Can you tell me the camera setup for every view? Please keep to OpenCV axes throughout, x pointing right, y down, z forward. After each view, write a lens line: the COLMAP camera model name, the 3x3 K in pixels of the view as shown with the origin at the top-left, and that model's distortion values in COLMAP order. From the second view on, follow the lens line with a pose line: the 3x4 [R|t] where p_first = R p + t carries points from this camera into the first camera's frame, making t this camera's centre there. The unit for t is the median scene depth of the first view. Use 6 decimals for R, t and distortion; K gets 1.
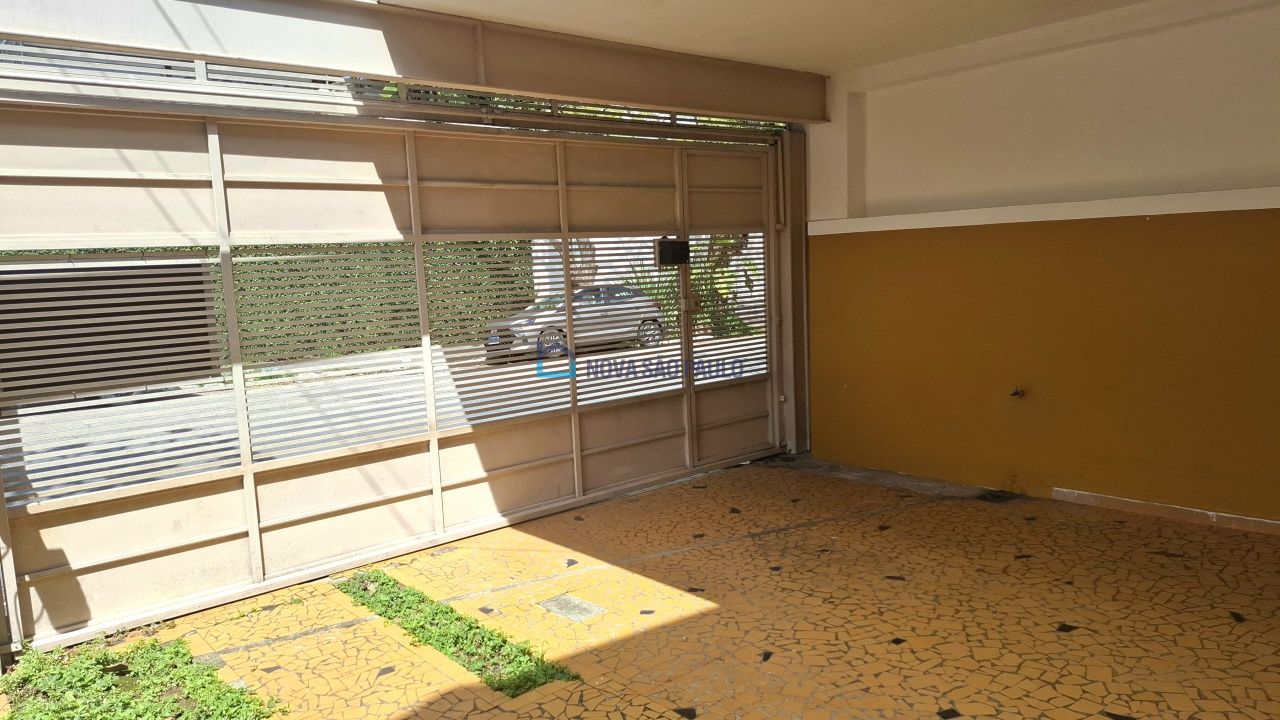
lens RADIAL K [[877.7, 0, 640.0], [0, 877.7, 360.0], [0, 0, 1]] dist [0.126913, -0.141785]
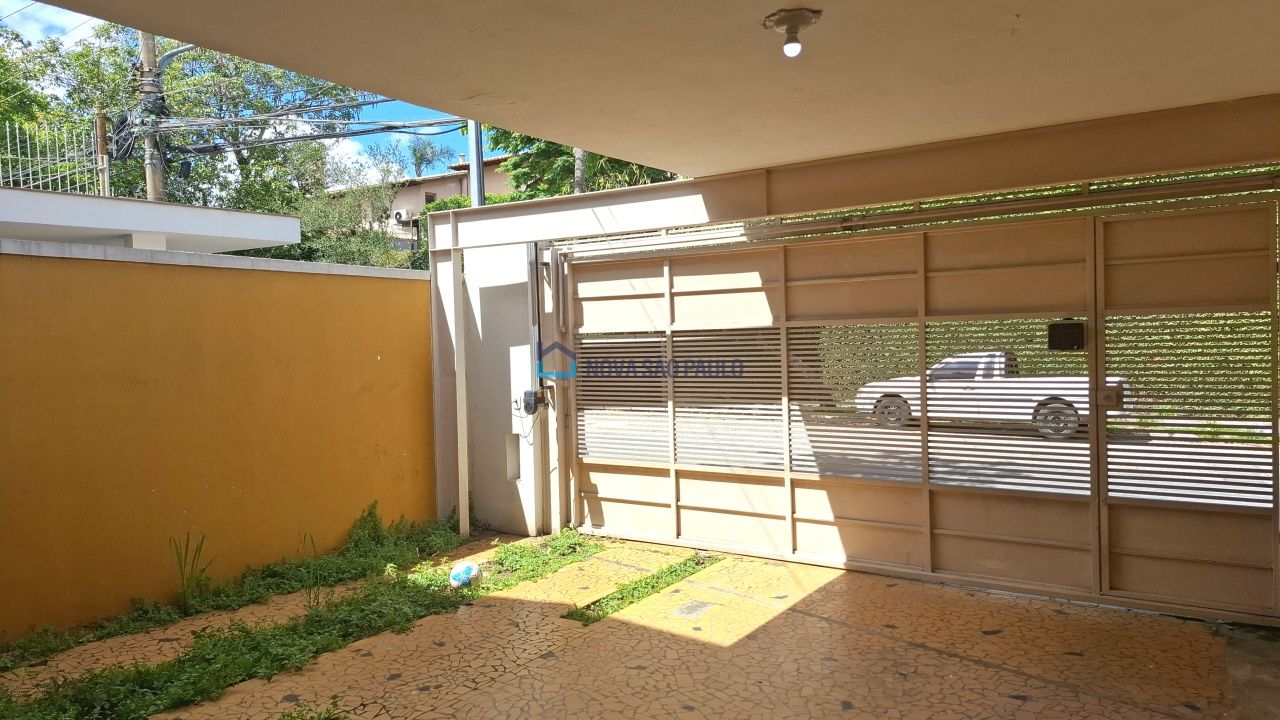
lens RADIAL K [[877.7, 0, 640.0], [0, 877.7, 360.0], [0, 0, 1]] dist [0.126913, -0.141785]
pose [[0.275077, 0.066597, -0.959113, 1.059787], [-0.095644, 0.994545, 0.041626, -0.131015], [0.956653, 0.080283, 0.279946, 0.473091]]
